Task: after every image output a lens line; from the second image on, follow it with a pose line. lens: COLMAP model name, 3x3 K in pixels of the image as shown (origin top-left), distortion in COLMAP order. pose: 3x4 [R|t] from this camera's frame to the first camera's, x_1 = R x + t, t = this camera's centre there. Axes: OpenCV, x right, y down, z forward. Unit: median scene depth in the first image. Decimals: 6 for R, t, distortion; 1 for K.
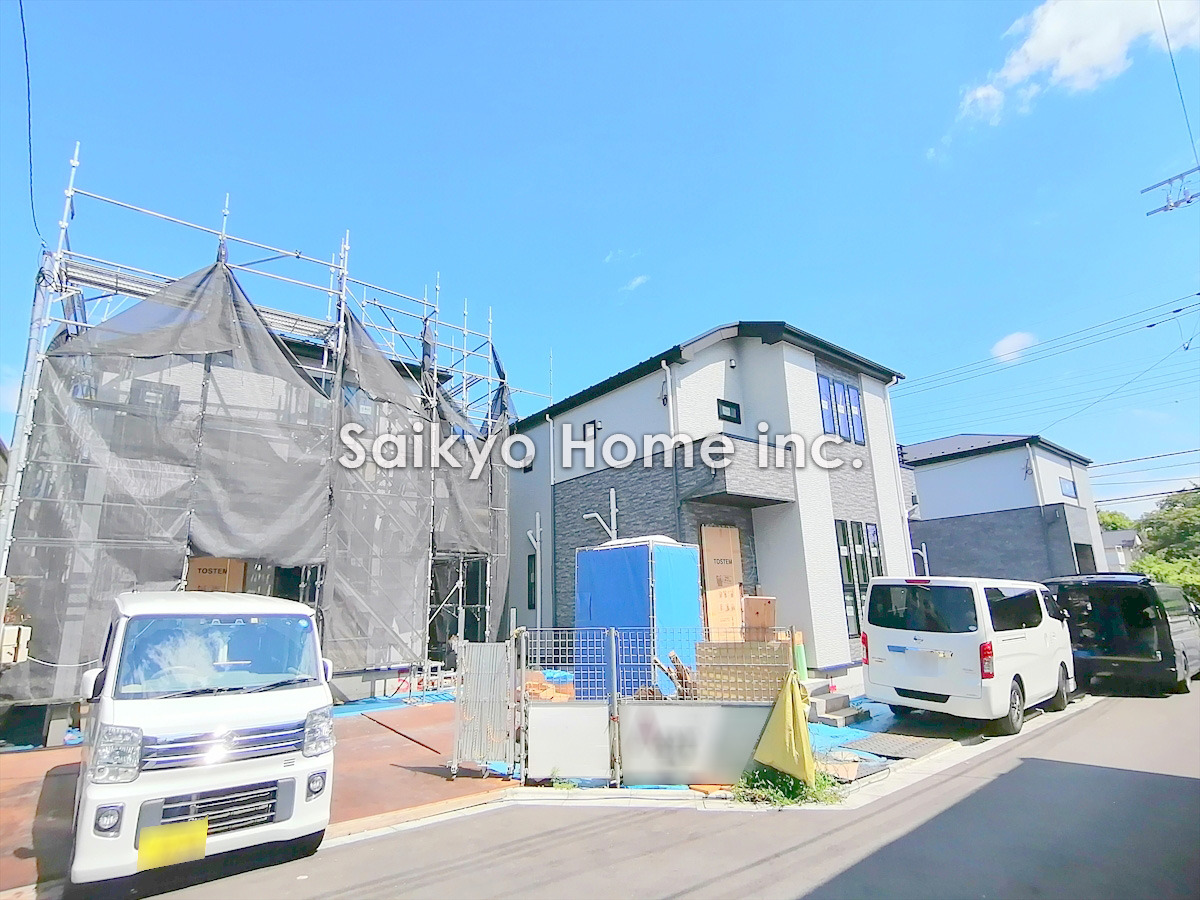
lens RADIAL K [[597.6, 0, 595.8], [0, 597.6, 465.1], [0, 0, 1]] dist [0.007927, -0.018630]
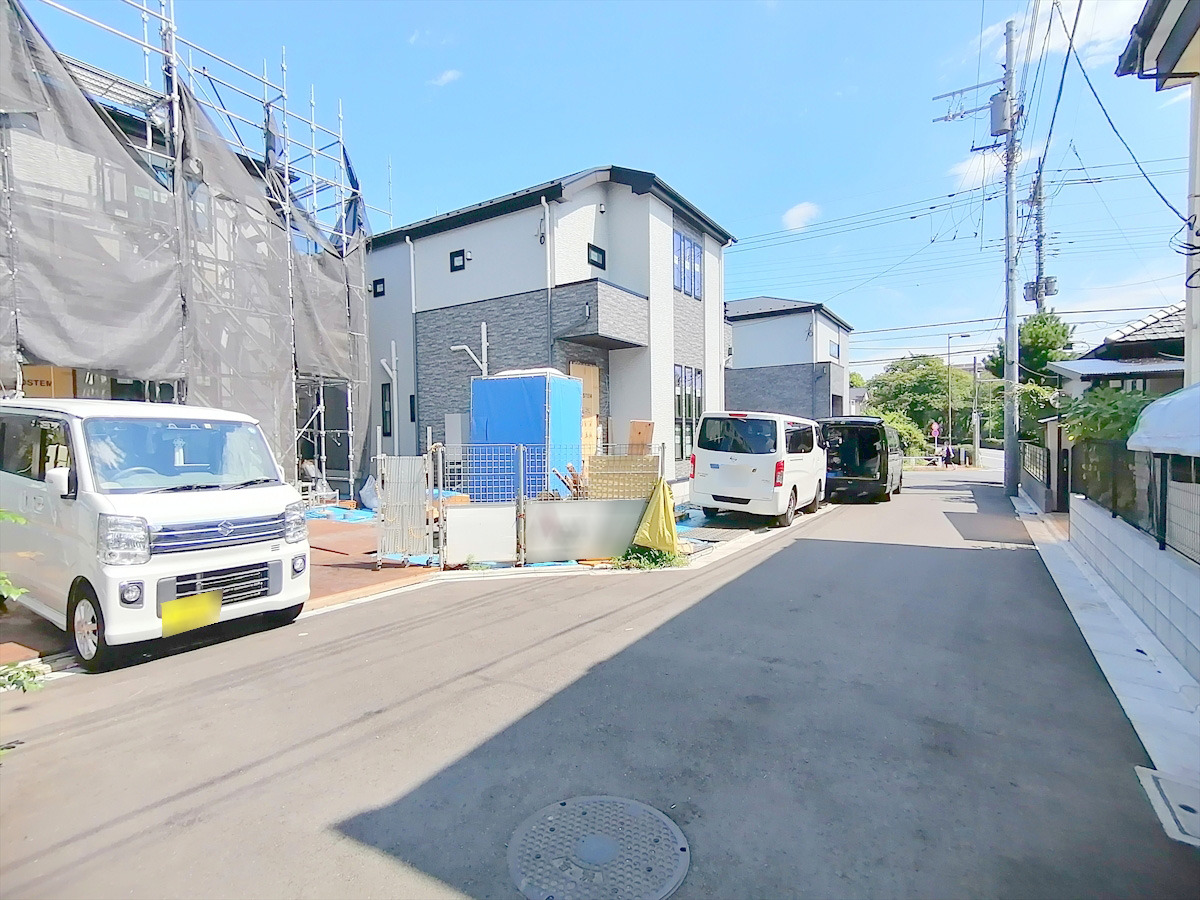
lens RADIAL K [[588.3, 0, 603.7], [0, 588.3, 456.9], [0, 0, 1]] dist [0.038940, -0.036729]
pose [[0.947854, 0.004715, 0.318671, -0.121243], [-0.084900, 0.967495, 0.238211, 0.004740], [-0.307190, -0.252844, 0.917444, -0.077399]]
